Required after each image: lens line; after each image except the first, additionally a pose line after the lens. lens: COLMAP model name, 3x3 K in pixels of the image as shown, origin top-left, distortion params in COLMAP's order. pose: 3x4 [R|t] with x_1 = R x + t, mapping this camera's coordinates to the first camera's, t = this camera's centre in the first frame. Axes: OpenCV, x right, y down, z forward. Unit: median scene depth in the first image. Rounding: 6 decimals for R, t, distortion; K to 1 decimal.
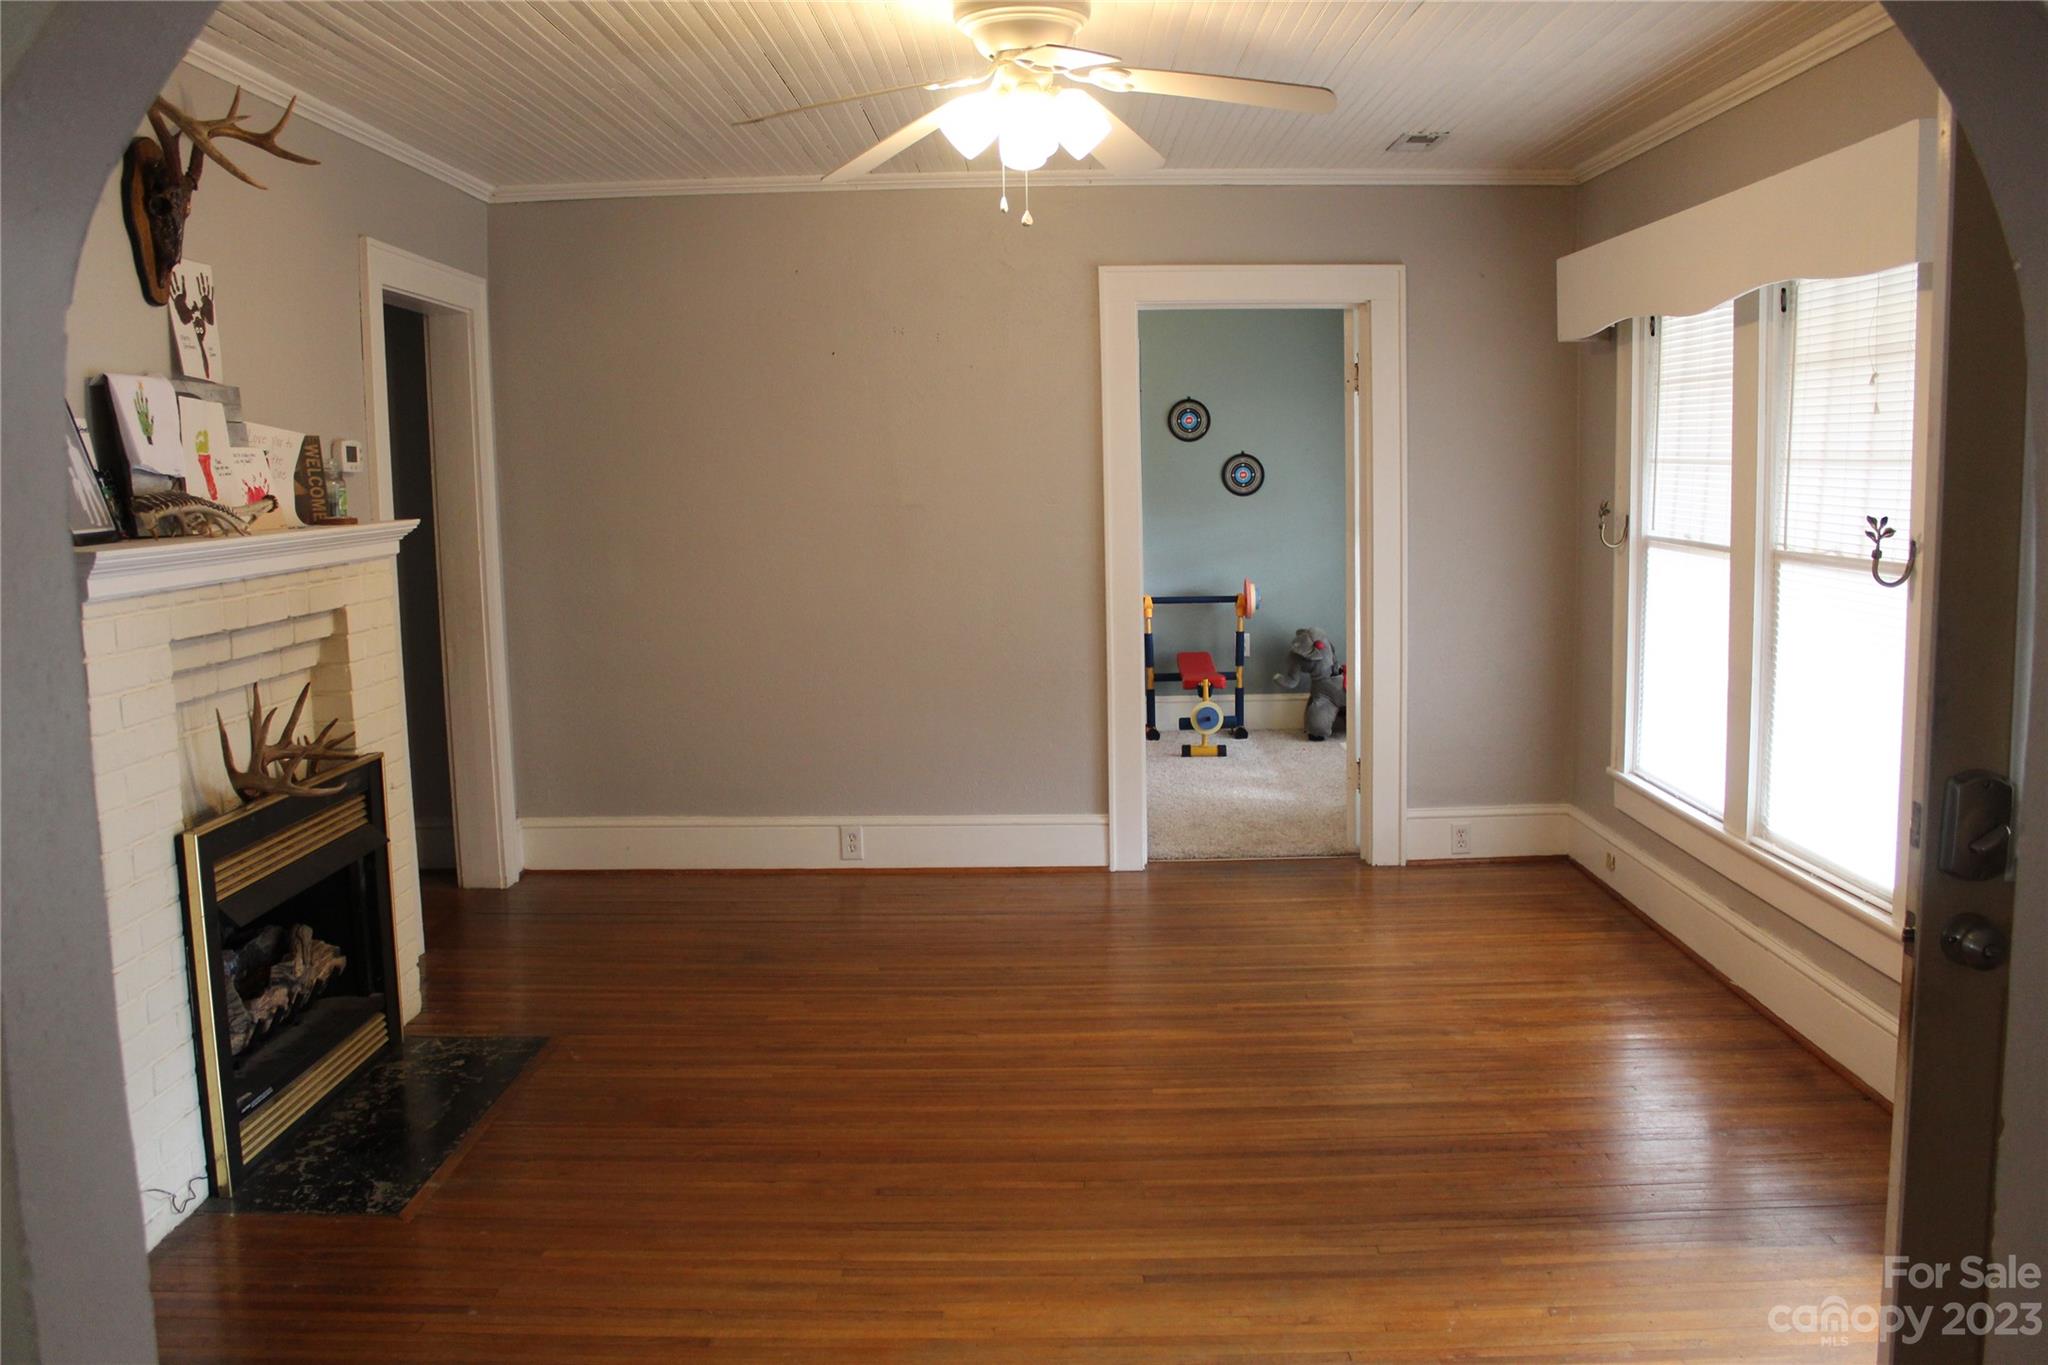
lens RADIAL K [[1690.2, 0, 1036.1], [0, 1690.2, 690.5], [0, 0, 1]] dist [-0.177823, 0.170449]
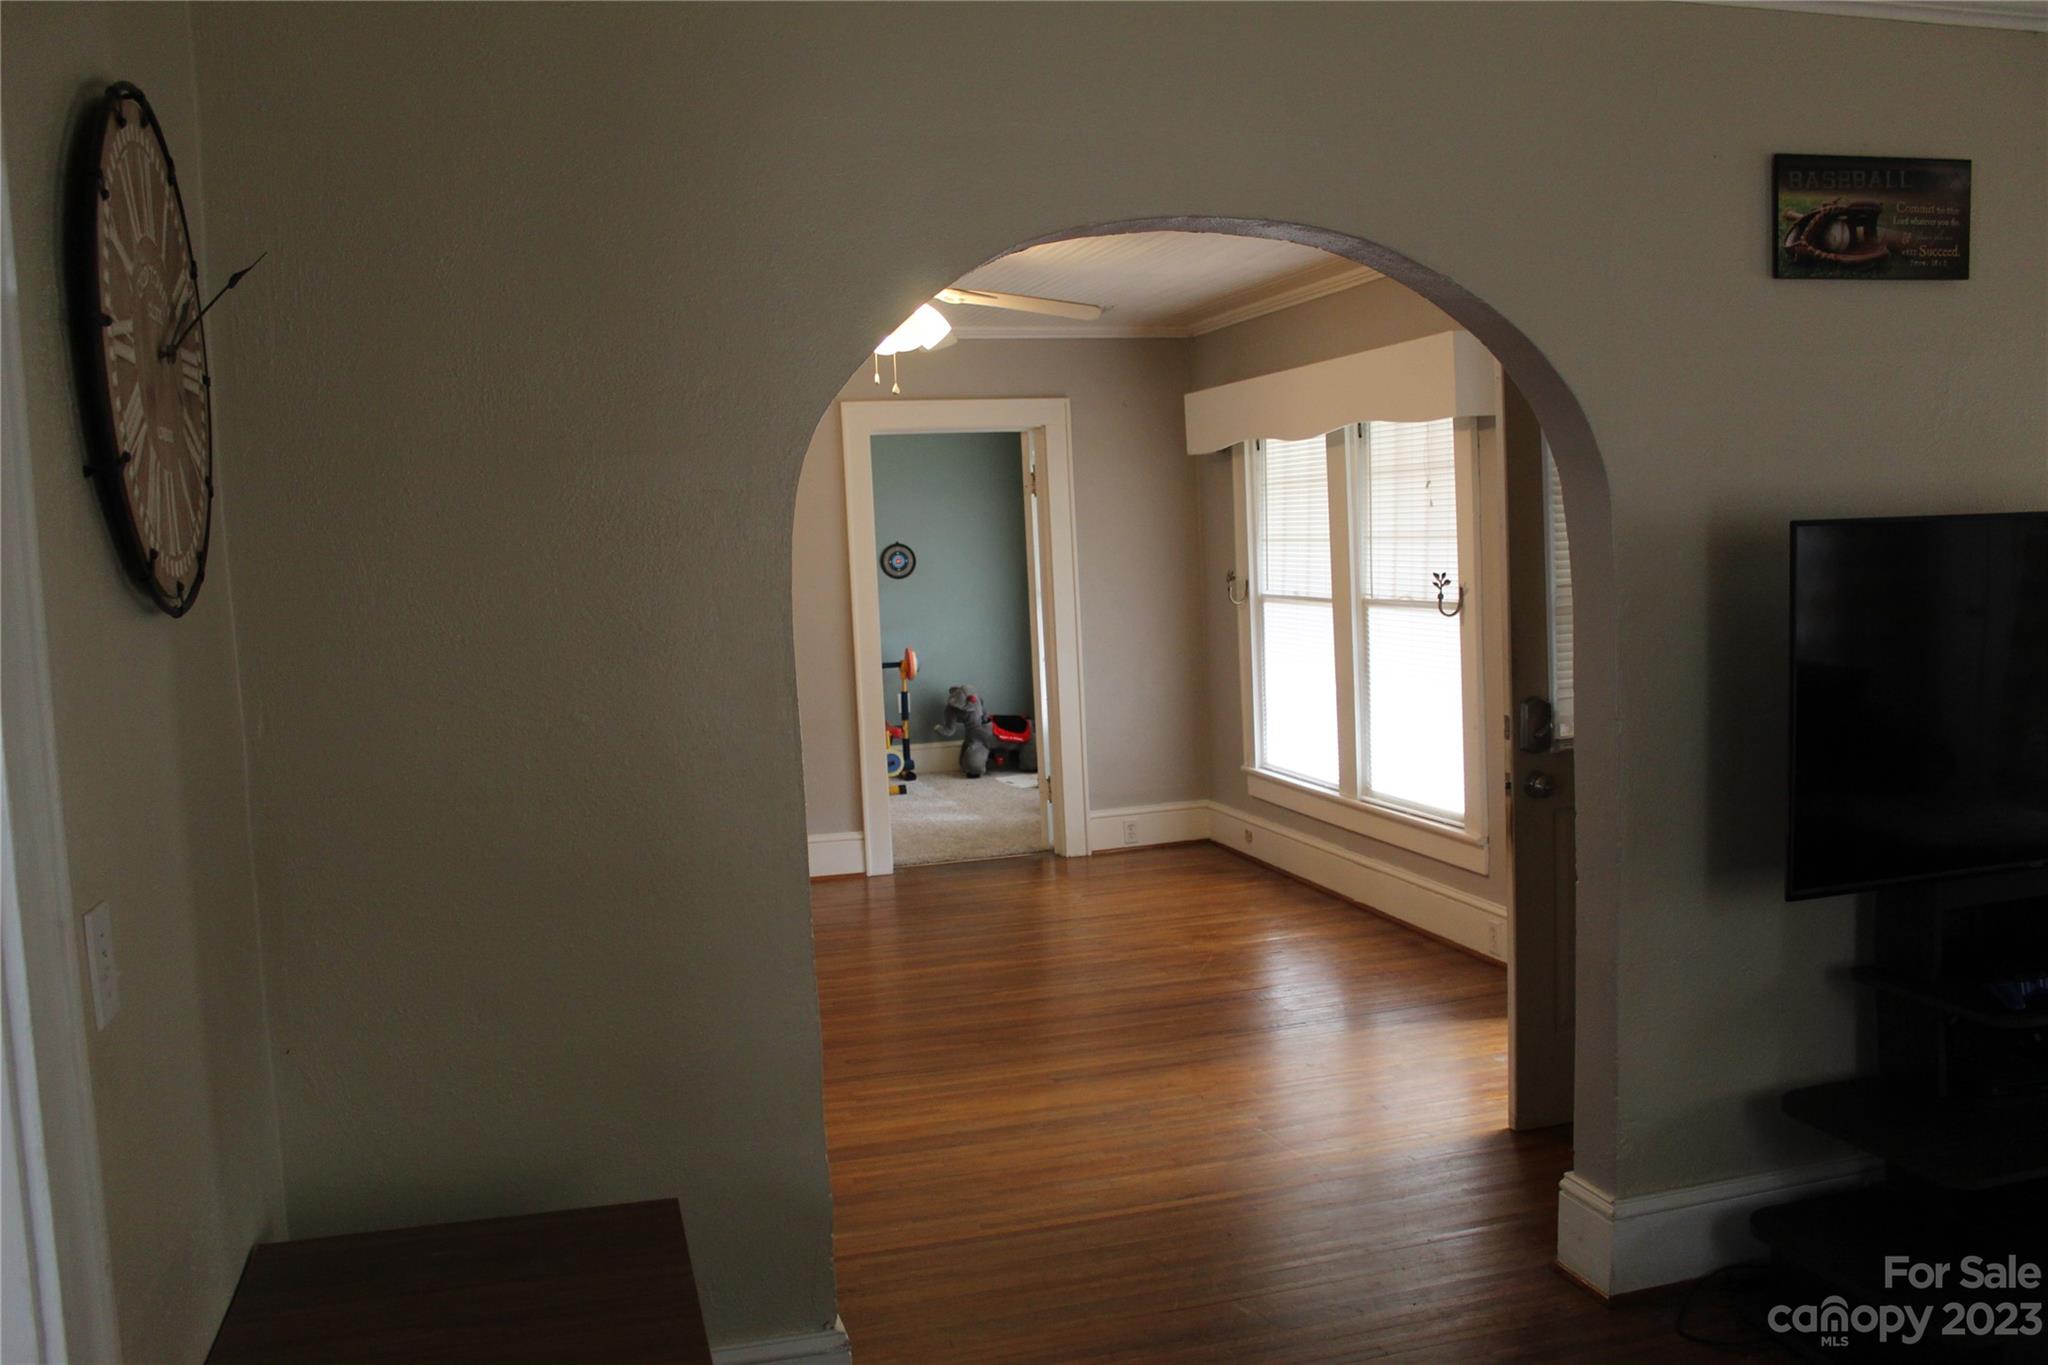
lens RADIAL K [[1690.2, 0, 1036.1], [0, 1690.2, 690.5], [0, 0, 1]] dist [-0.177823, 0.170449]
pose [[0.956949, -0.048161, 0.286234, -0.238544], [0.062753, 0.997144, -0.042021, 0.036985], [-0.283393, 0.058174, 0.957238, -0.316519]]
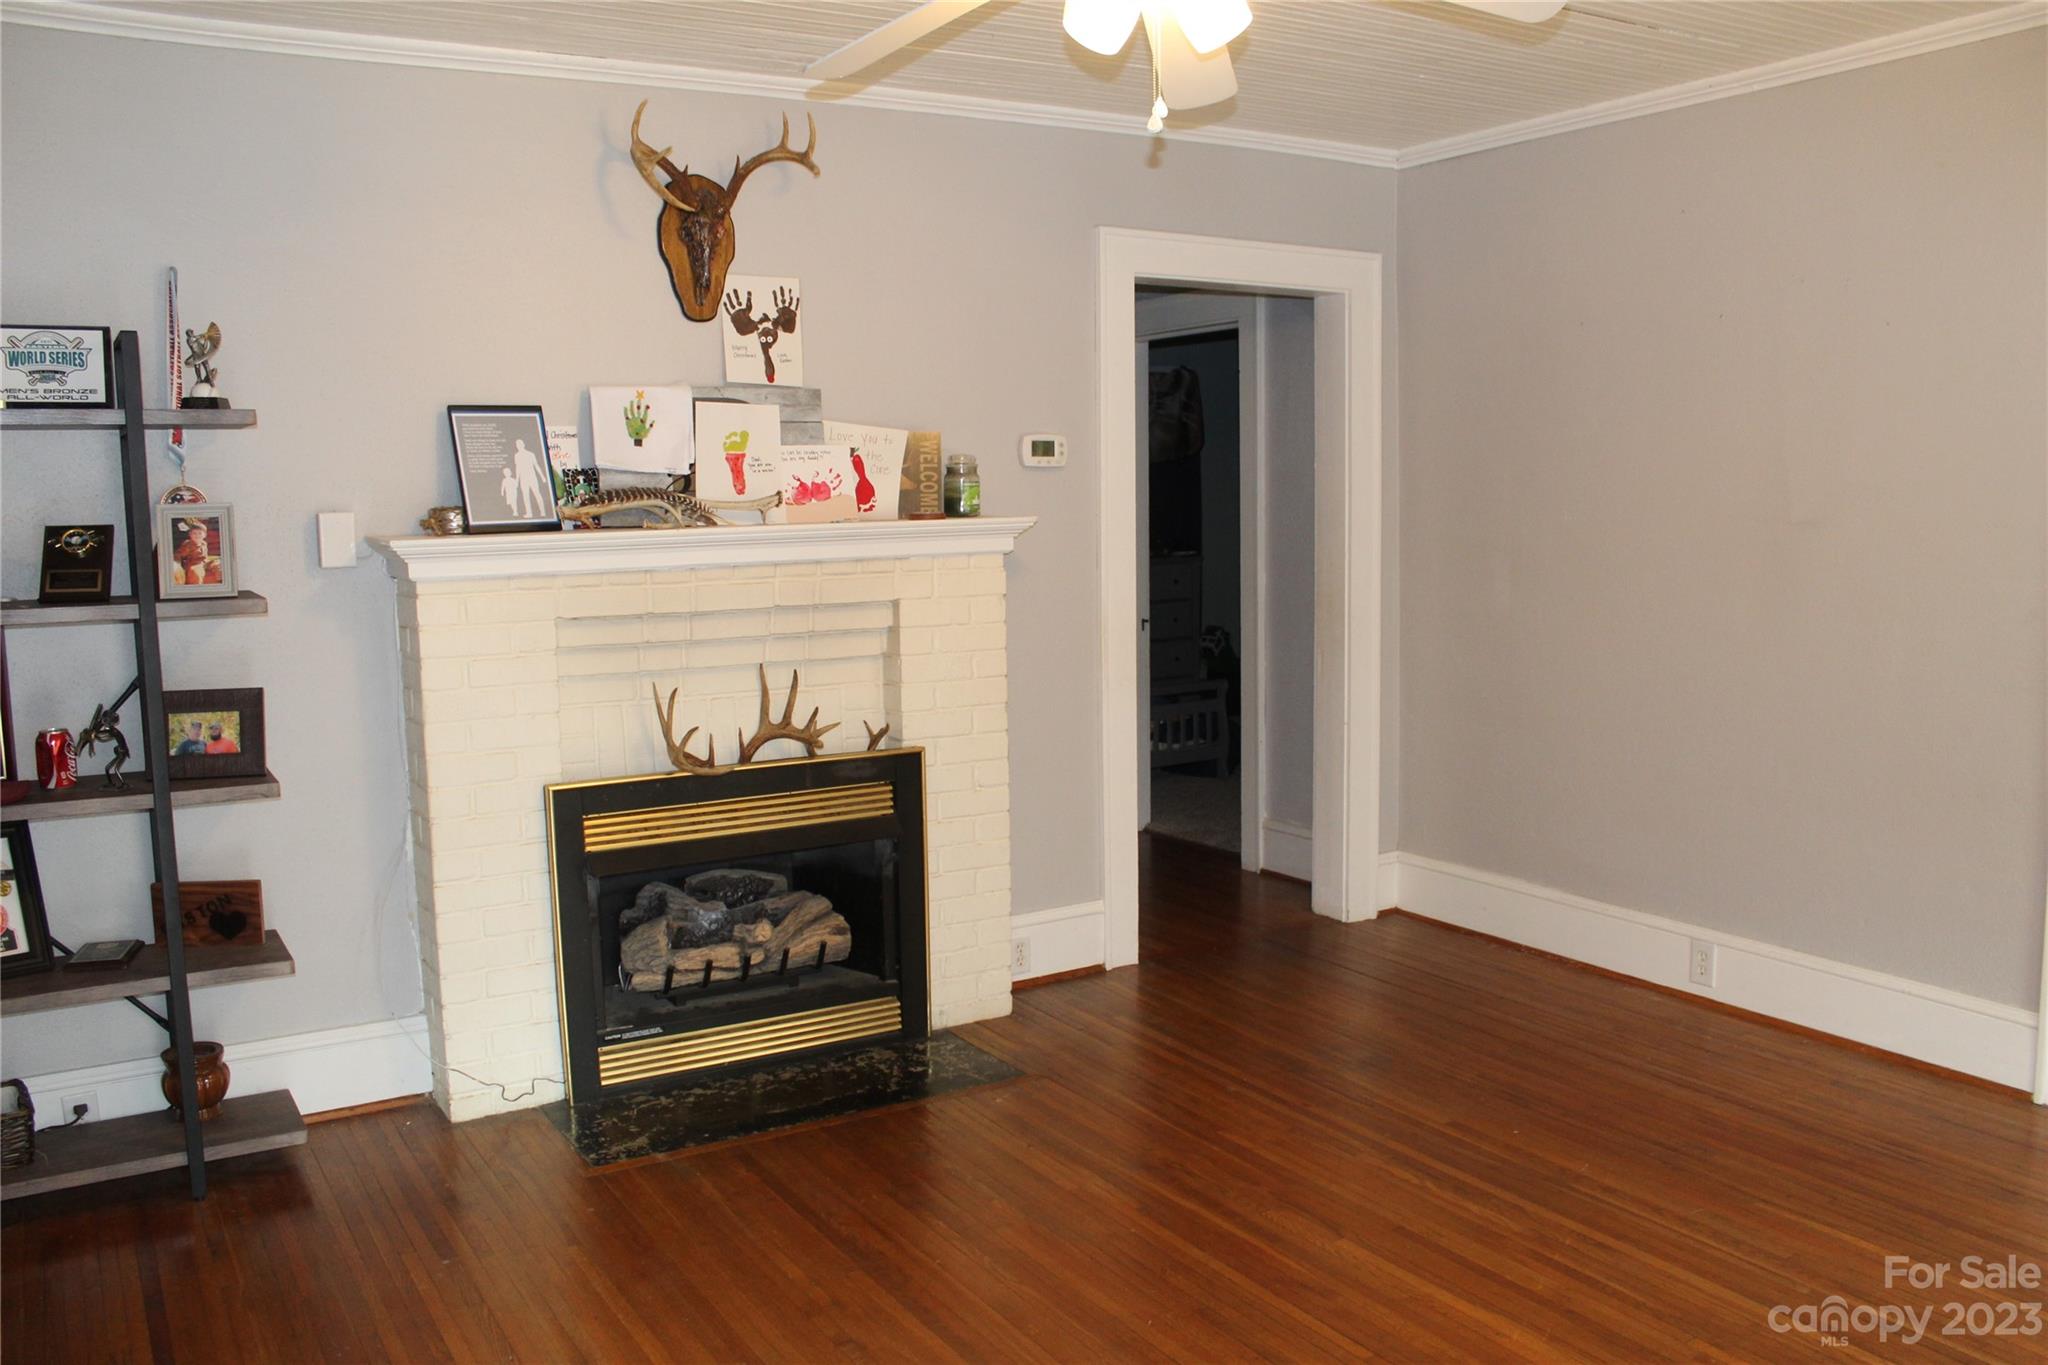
lens RADIAL K [[1690.2, 0, 1036.1], [0, 1690.2, 690.5], [0, 0, 1]] dist [-0.177823, 0.170449]
pose [[0.529143, 0.109185, -0.841478, 0.430372], [-0.103804, 0.992568, 0.063514, -0.059664], [0.842159, 0.053740, 0.536544, 0.434296]]
